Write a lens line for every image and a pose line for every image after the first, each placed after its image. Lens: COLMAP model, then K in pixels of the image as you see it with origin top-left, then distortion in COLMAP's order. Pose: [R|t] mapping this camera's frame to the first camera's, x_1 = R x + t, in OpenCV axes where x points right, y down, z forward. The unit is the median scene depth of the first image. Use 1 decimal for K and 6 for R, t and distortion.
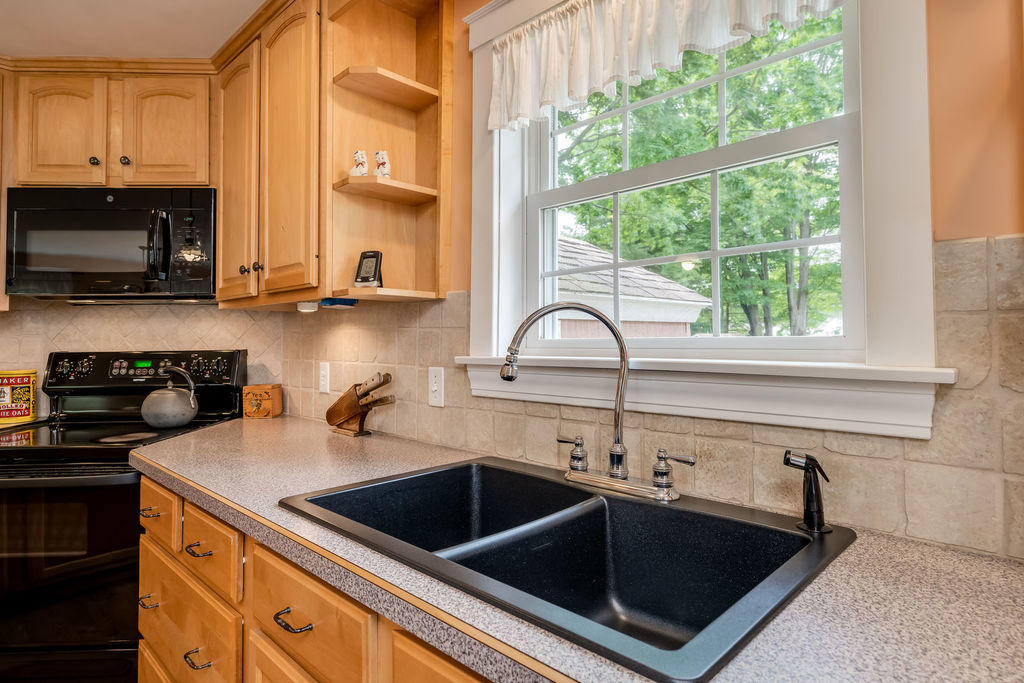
lens RADIAL K [[565.9, 0, 512.0], [0, 565.9, 341.5], [0, 0, 1]] dist [0.002004, 0.000468]
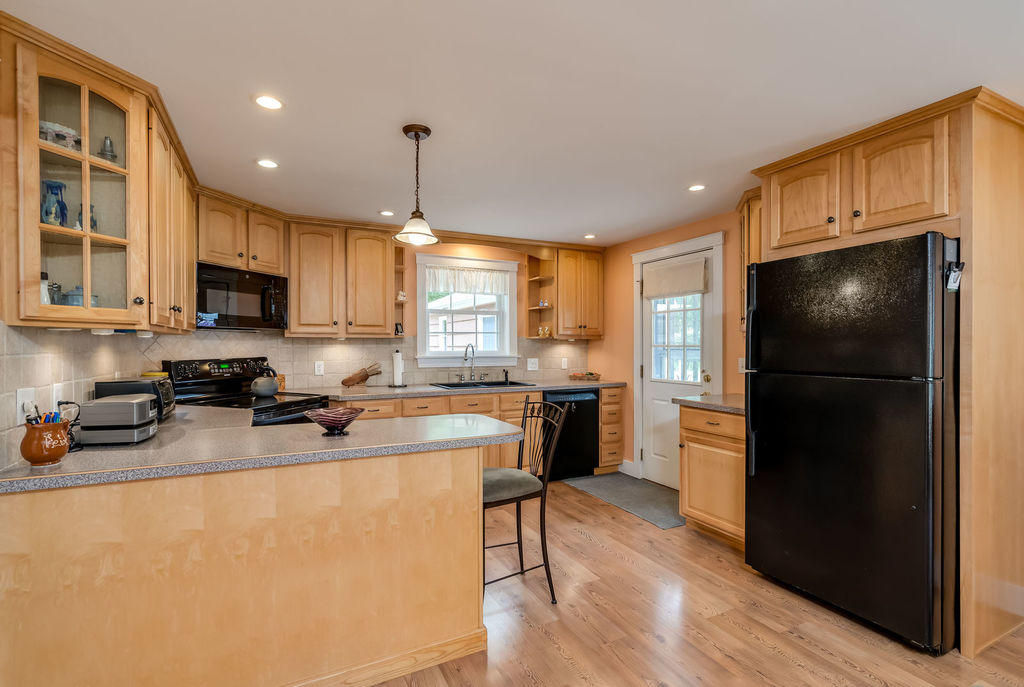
lens RADIAL K [[480.5, 0, 512.0], [0, 480.5, 343.5], [0, 0, 1]] dist [-0.000621, -0.000123]
pose [[0.339350, 0.005741, 0.940642, -2.004939], [0.002201, 0.999974, -0.006897, -0.019575], [-0.940657, 0.004411, 0.339329, -0.373681]]
